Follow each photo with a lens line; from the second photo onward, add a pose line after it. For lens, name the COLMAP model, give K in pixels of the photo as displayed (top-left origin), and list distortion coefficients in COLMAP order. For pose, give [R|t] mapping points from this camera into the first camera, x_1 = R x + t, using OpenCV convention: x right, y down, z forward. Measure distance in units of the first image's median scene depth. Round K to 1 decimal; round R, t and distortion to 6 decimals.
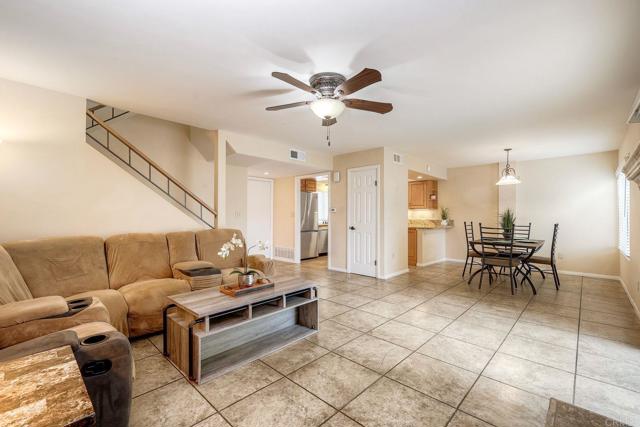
lens RADIAL K [[281.7, 0, 321.3], [0, 281.7, 214.9], [0, 0, 1]] dist [0.007496, -0.000798]
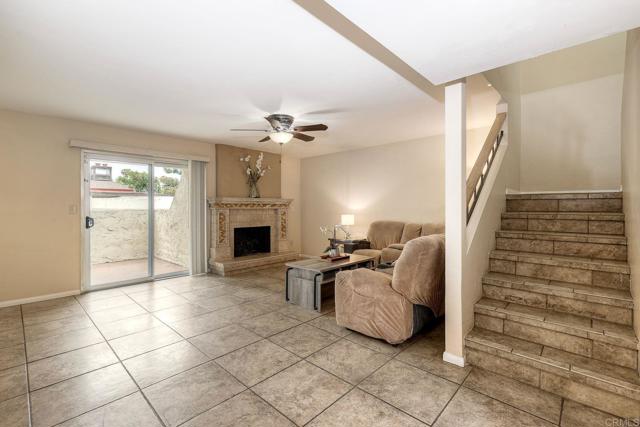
lens RADIAL K [[281.7, 0, 315.2], [0, 281.7, 209.8], [0, 0, 1]] dist [0.007496, -0.000798]
pose [[-0.999975, 0.002684, -0.006590, -0.139598], [0.002693, 0.999995, -0.001375, 0.000958], [0.006587, -0.001393, -0.999977, 2.318128]]
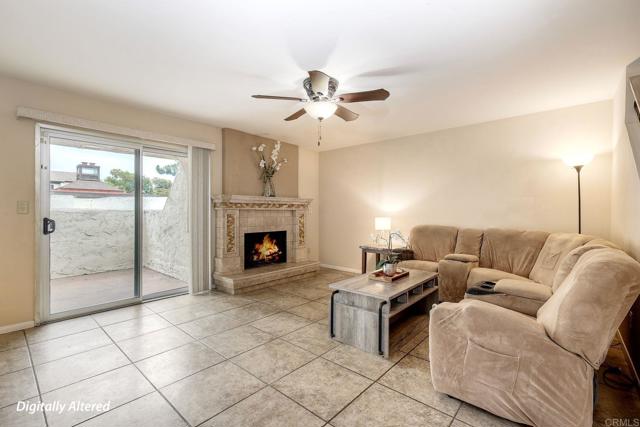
lens RADIAL K [[281.7, 0, 323.8], [0, 281.7, 214.5], [0, 0, 1]] dist [0.007496, -0.000798]
pose [[-0.998769, -0.002553, -0.049535, 0.054491], [-0.002705, 0.999992, 0.002998, 0.012402], [0.049527, 0.003128, -0.998768, 1.943087]]
